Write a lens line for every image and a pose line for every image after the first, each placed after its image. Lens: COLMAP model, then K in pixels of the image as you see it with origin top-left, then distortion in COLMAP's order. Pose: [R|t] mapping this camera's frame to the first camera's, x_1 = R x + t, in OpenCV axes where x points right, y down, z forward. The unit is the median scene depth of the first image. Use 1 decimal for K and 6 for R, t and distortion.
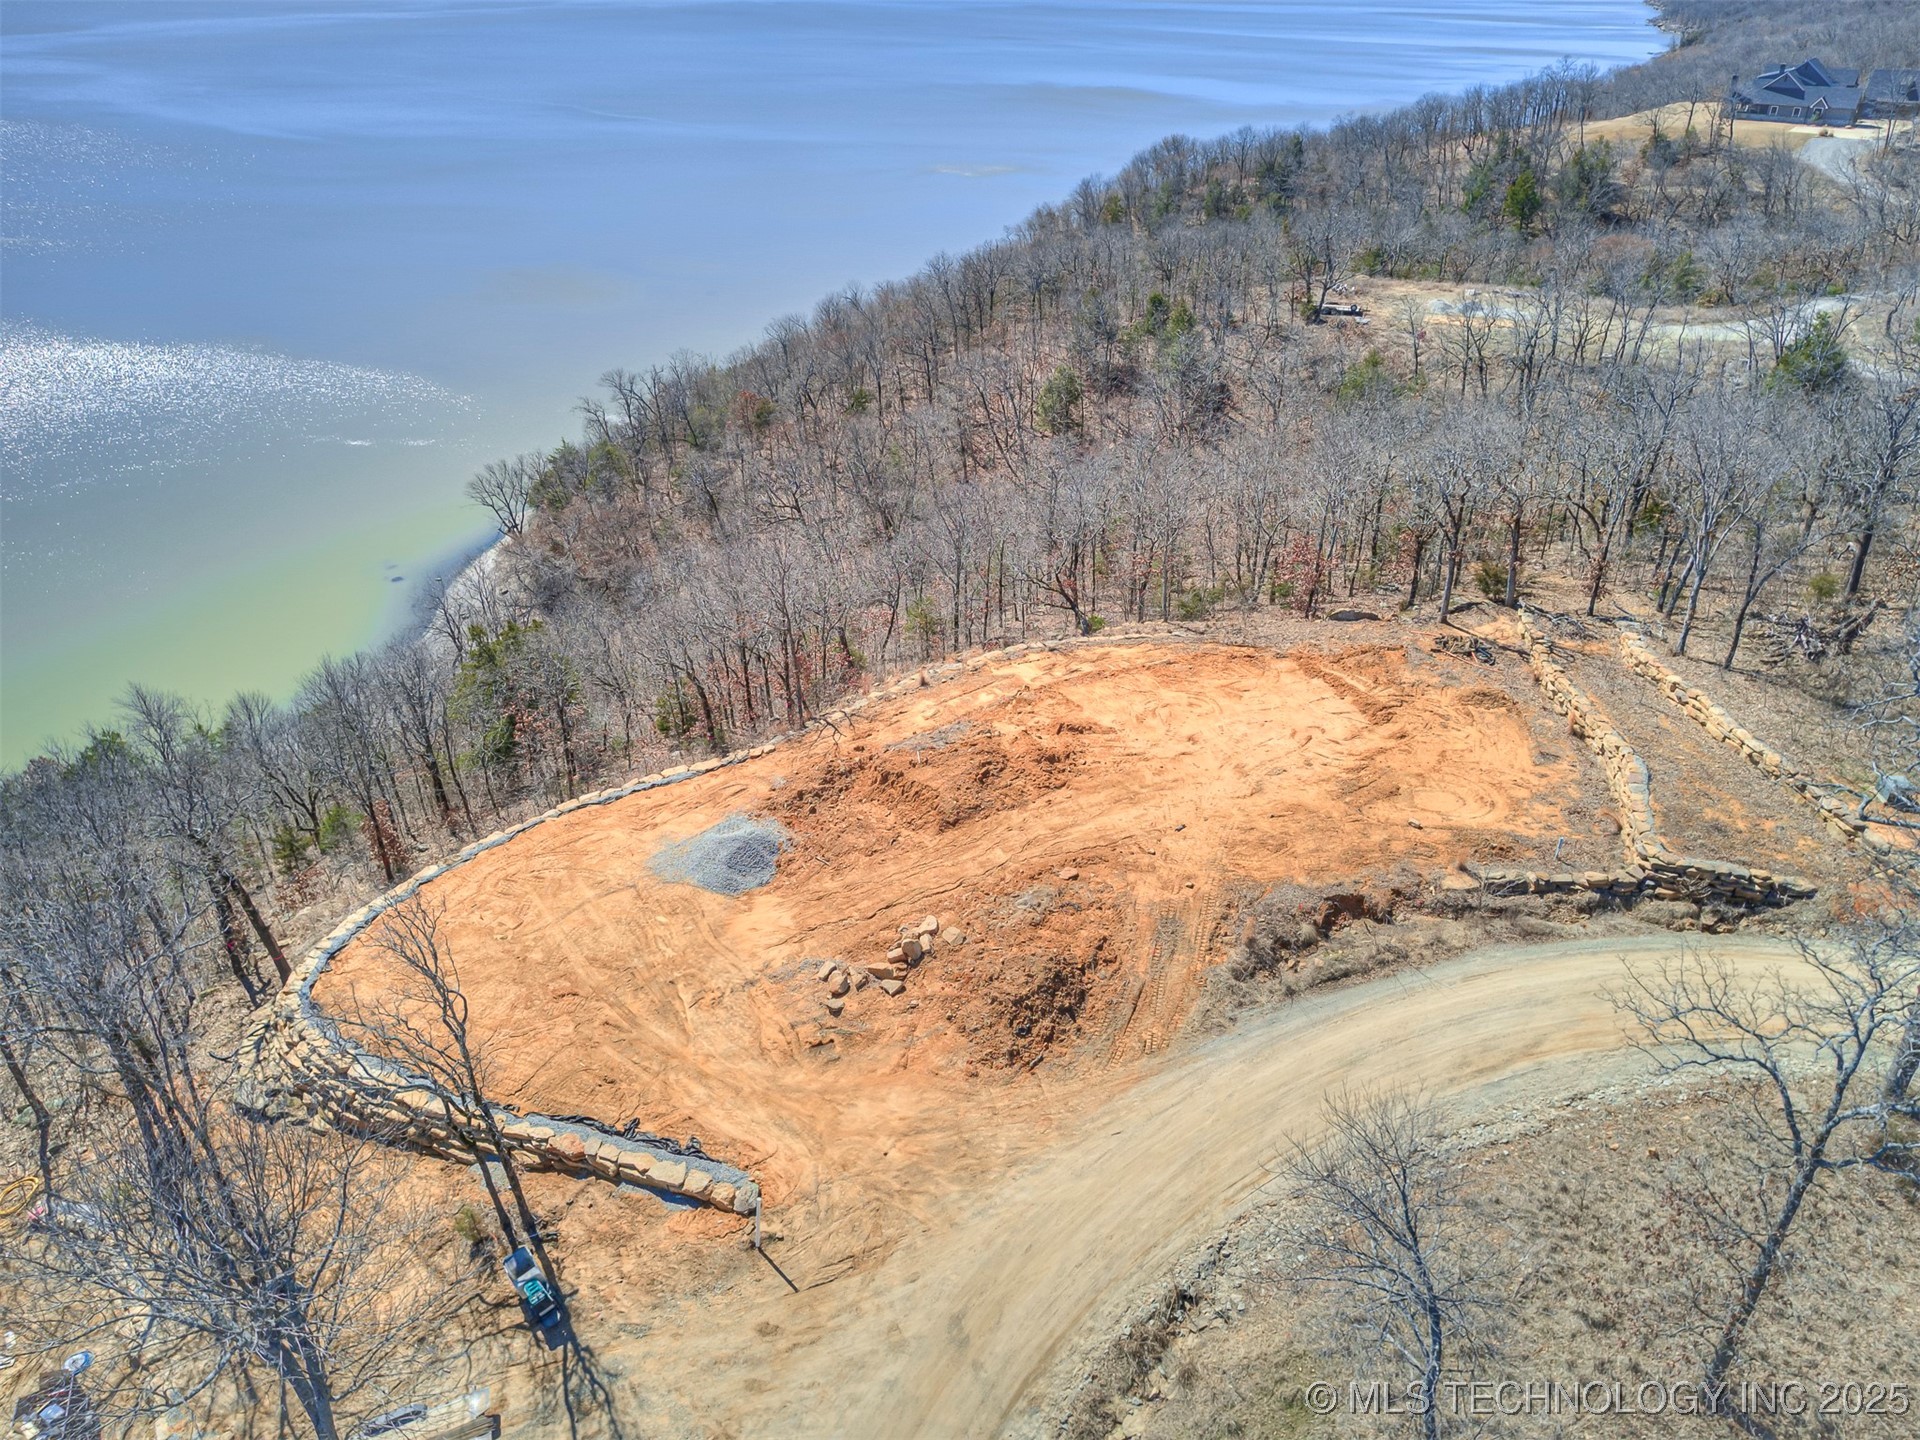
lens RADIAL K [[1382.0, 0, 955.4], [0, 1382.0, 714.2], [0, 0, 1]] dist [-0.069791, 0.052976]
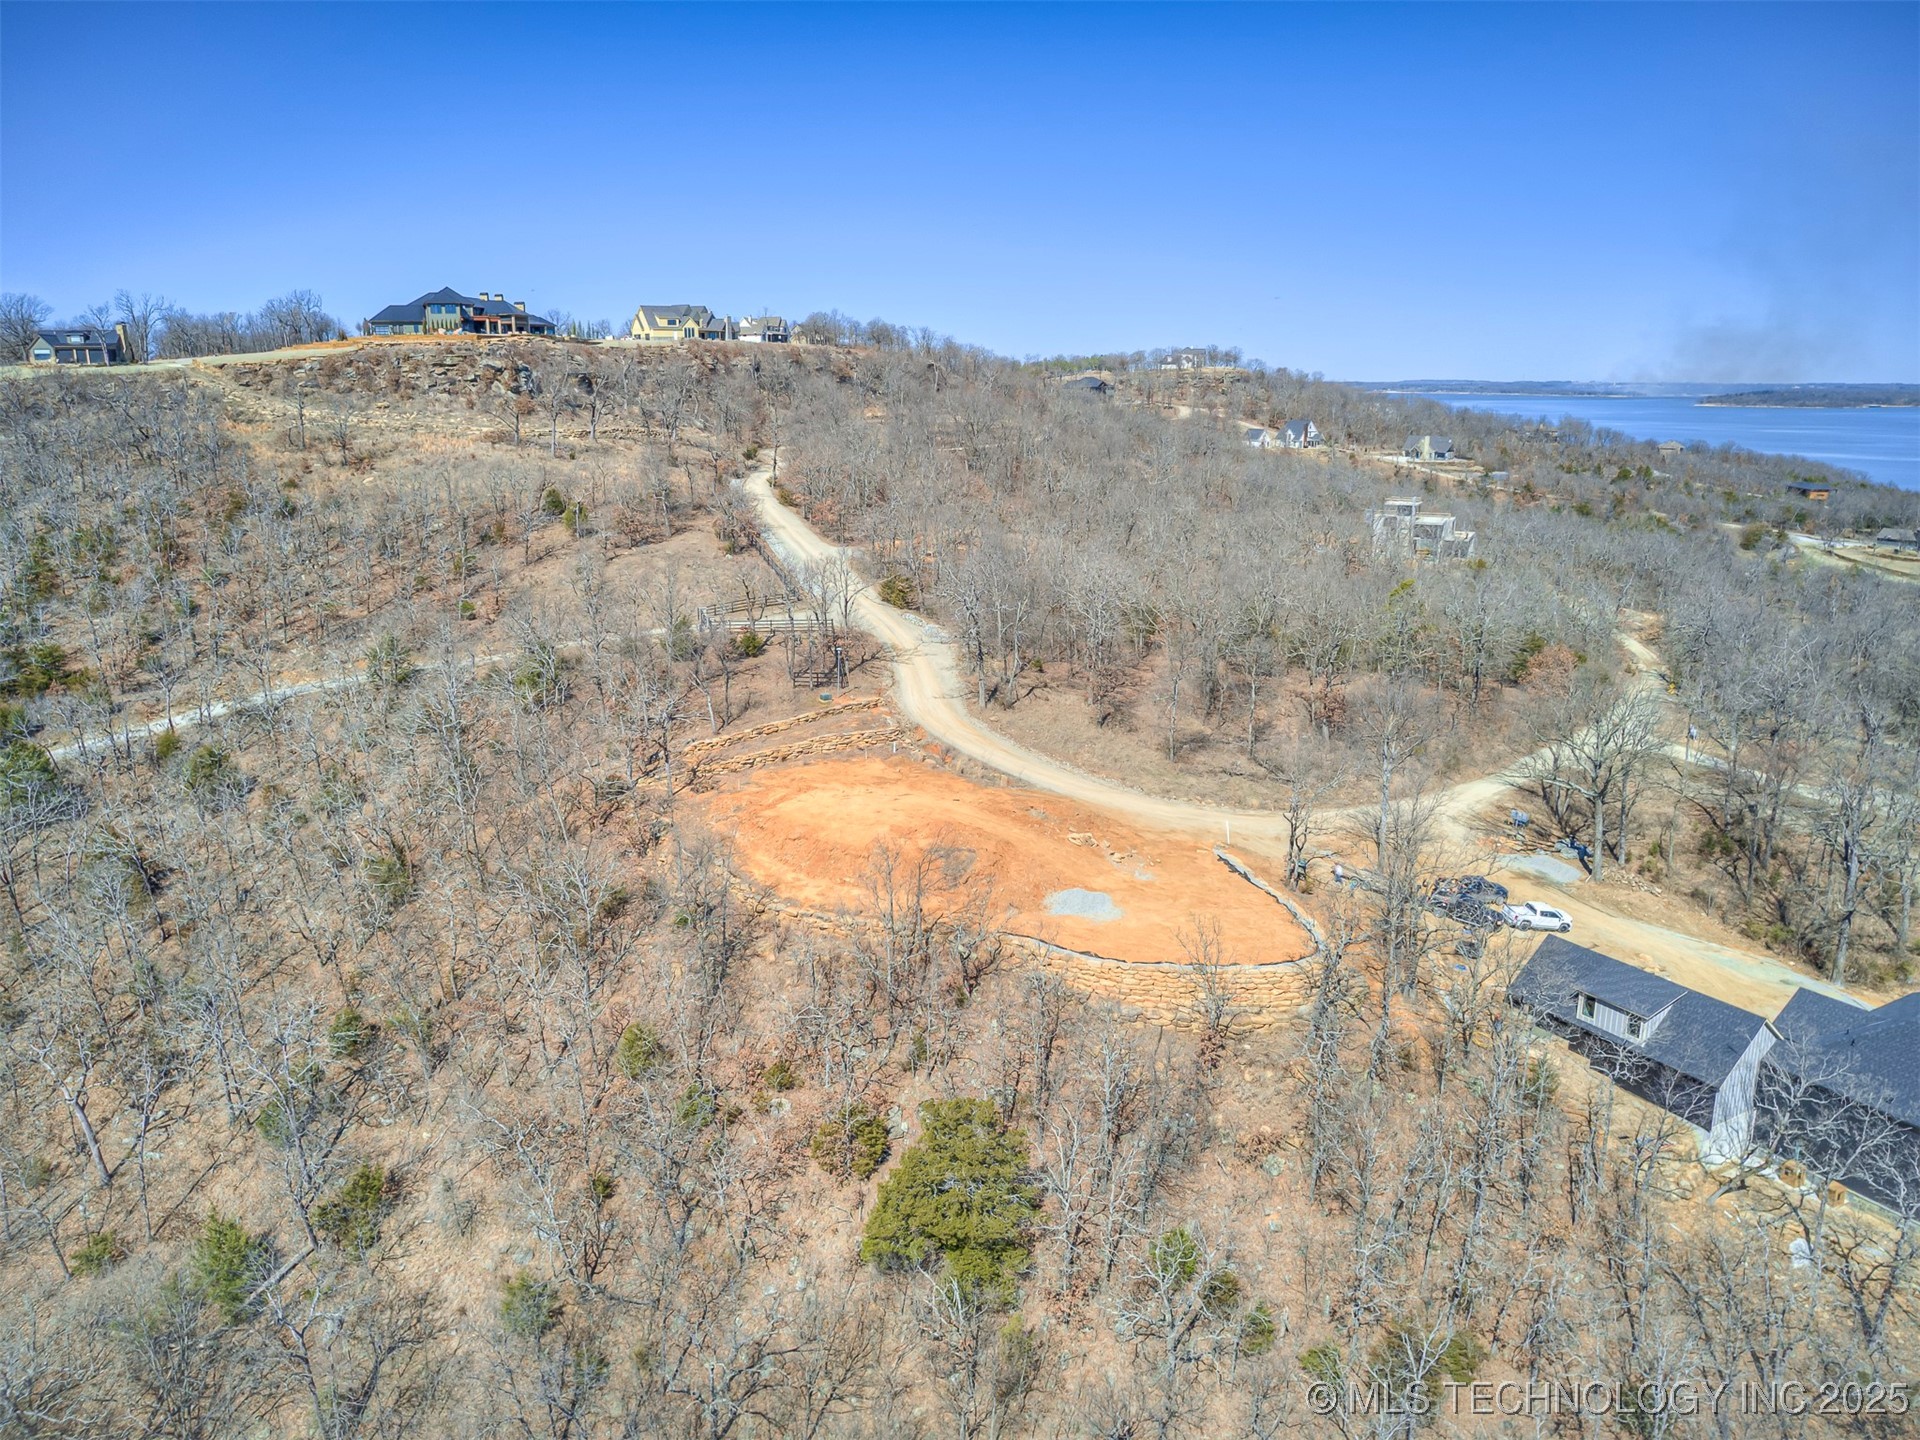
lens RADIAL K [[1382.0, 0, 955.4], [0, 1382.0, 714.2], [0, 0, 1]] dist [-0.069791, 0.052976]
pose [[-0.595515, -0.183657, 0.782069, -1.461271], [0.411431, 0.766425, 0.493272, -1.059192], [-0.689990, 0.615518, -0.380855, 1.719816]]
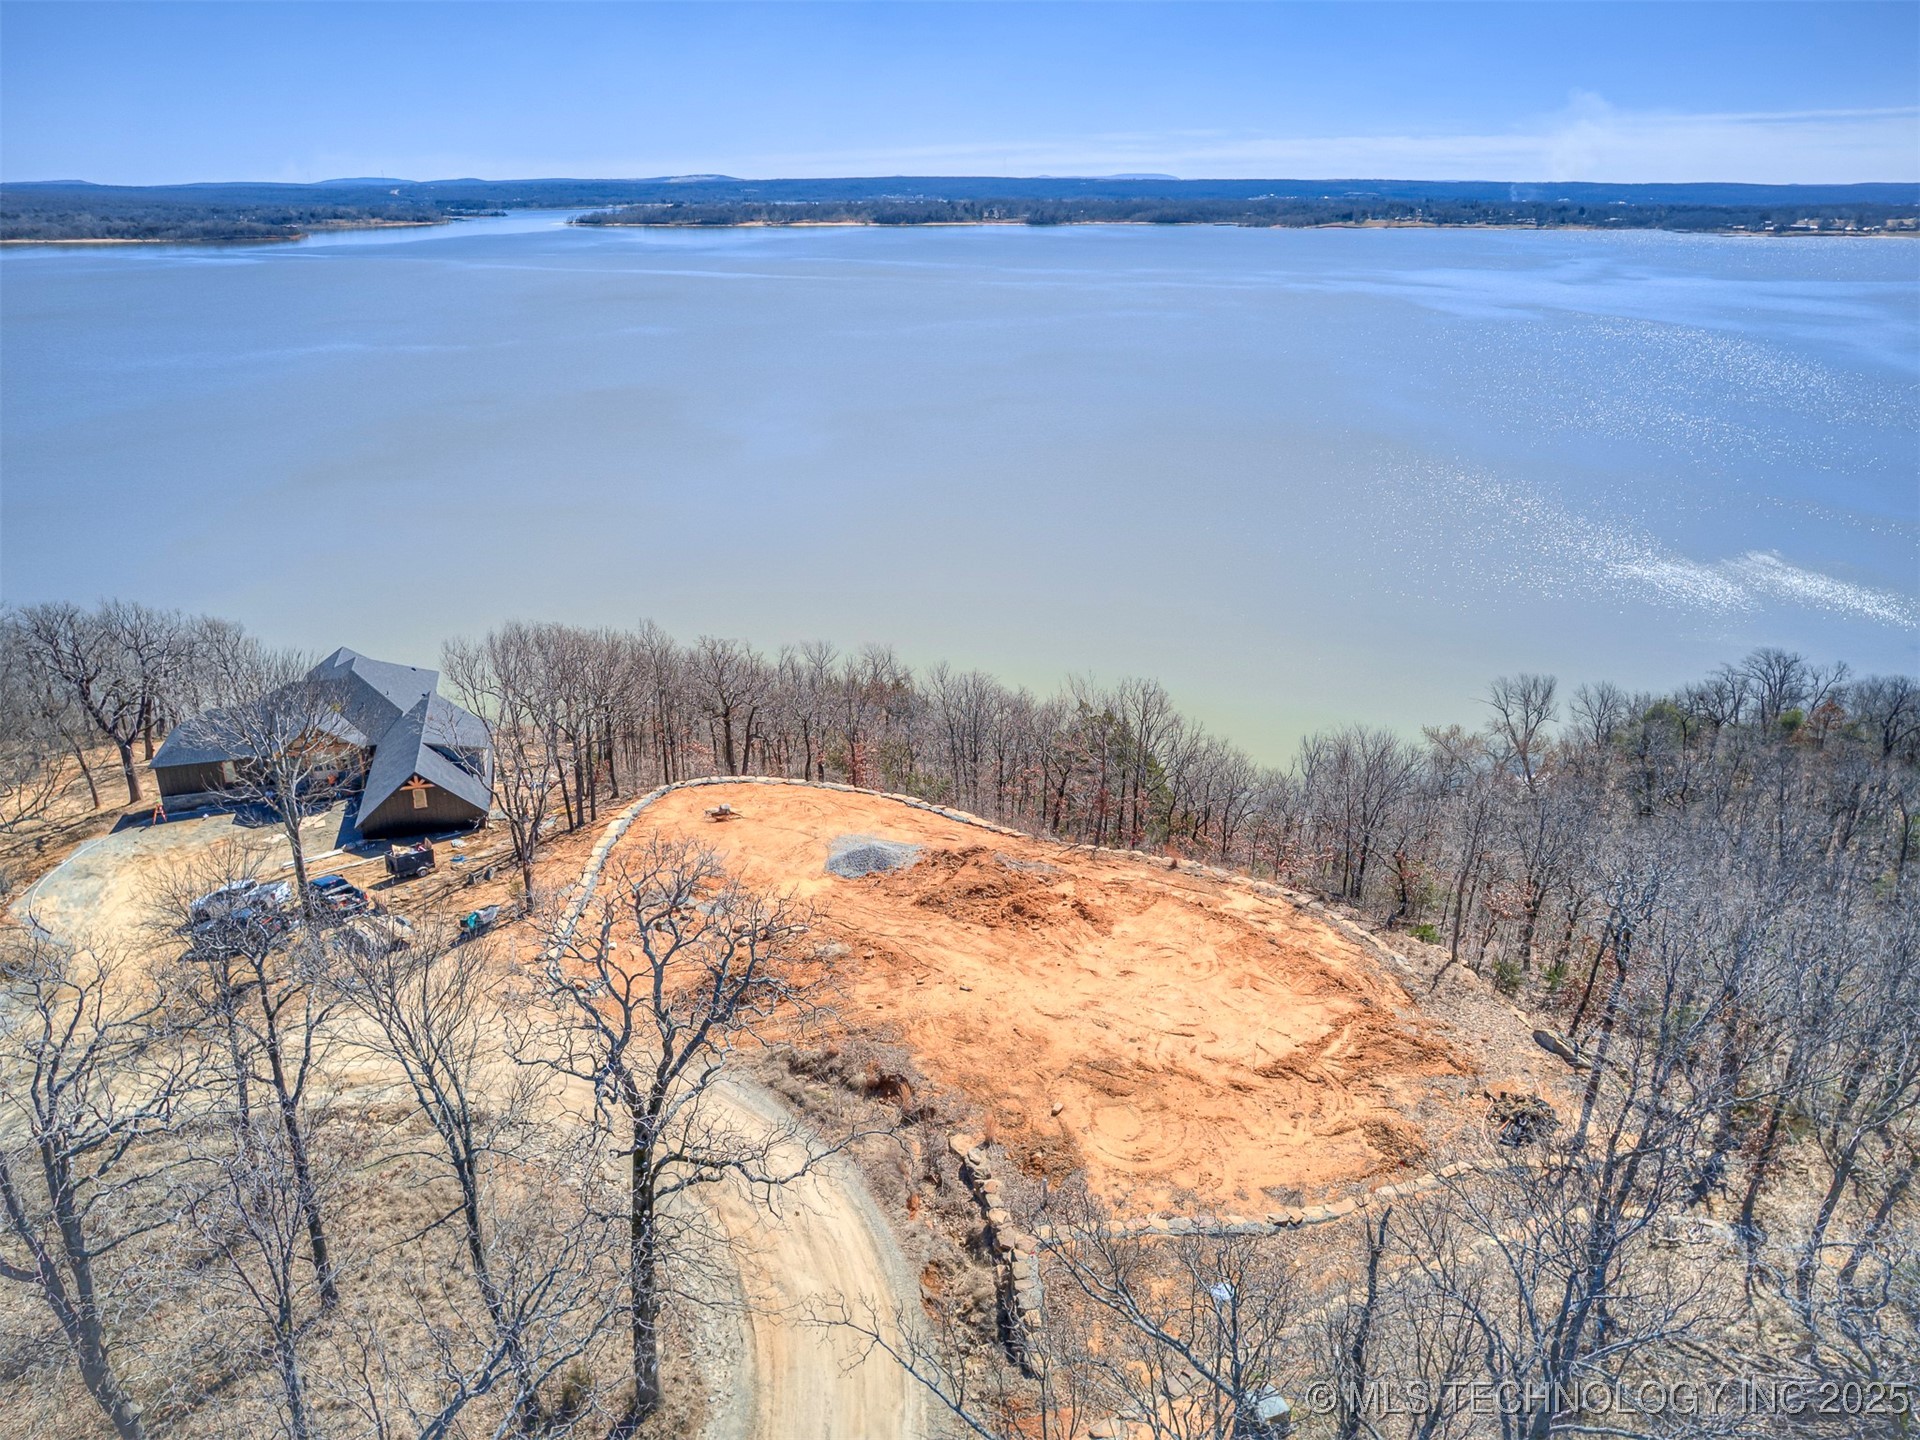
lens RADIAL K [[1386.3, 0, 958.5], [0, 1386.3, 708.3], [0, 0, 1]] dist [-0.085819, 0.077479]
pose [[0.390441, 0.330952, -0.859085, 0.996278], [-0.463183, 0.877063, 0.127368, -0.238119], [0.795624, 0.348184, 0.495732, 0.393472]]
